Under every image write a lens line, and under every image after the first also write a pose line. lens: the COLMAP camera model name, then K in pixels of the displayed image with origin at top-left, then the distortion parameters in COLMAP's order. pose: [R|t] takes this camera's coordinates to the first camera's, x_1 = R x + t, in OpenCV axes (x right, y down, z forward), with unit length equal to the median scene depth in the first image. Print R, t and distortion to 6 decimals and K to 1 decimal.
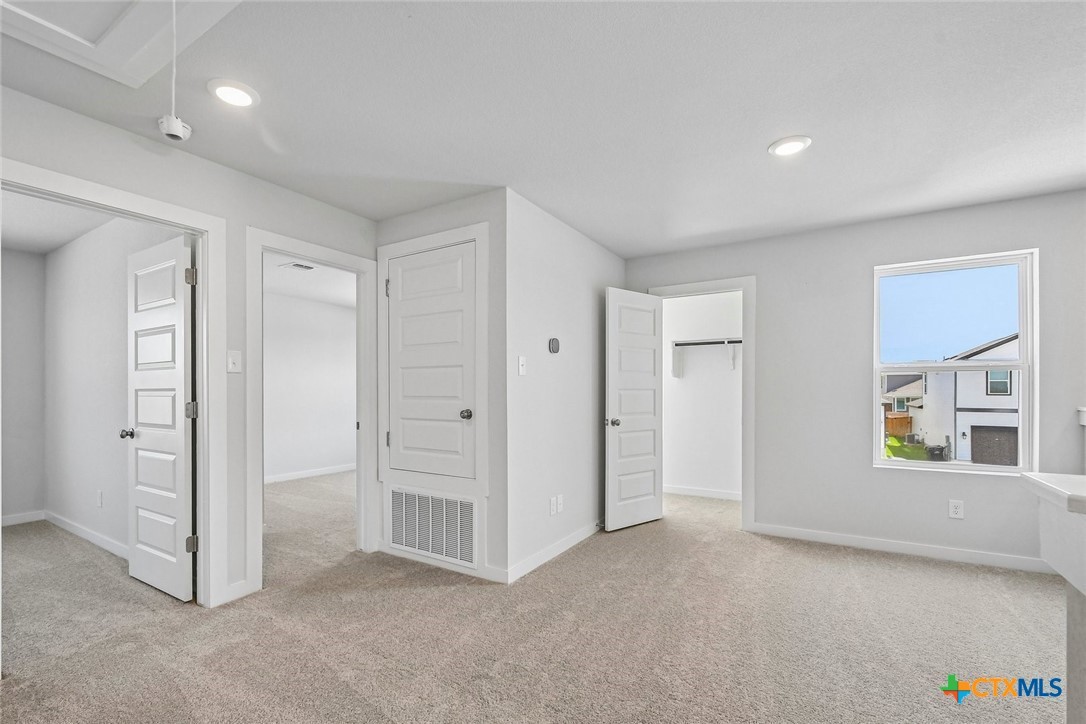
lens RADIAL K [[495.7, 0, 542.2], [0, 495.7, 380.1], [0, 0, 1]] dist [-0.000787, -0.000148]
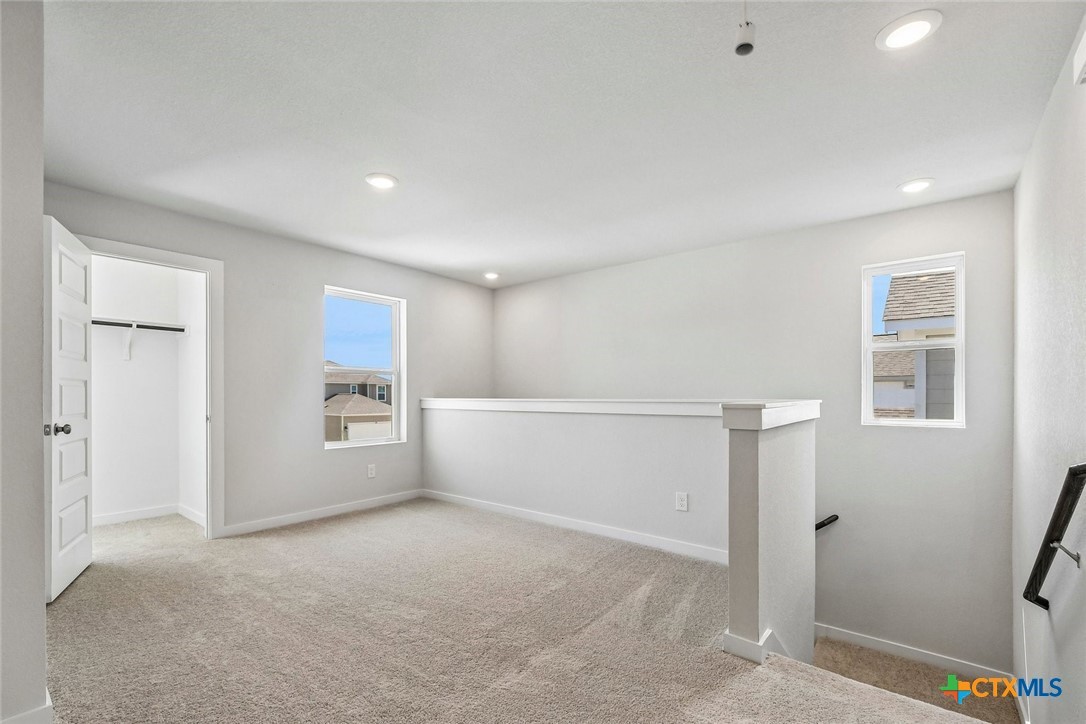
lens RADIAL K [[478.0, 0, 542.4], [0, 478.0, 400.3], [0, 0, 1]] dist [0.013265, -0.000043]
pose [[0.122143, -0.013990, 0.992414, -0.392526], [-0.024542, 0.999552, 0.017111, 0.017821], [-0.992209, -0.026445, 0.121745, 0.293778]]
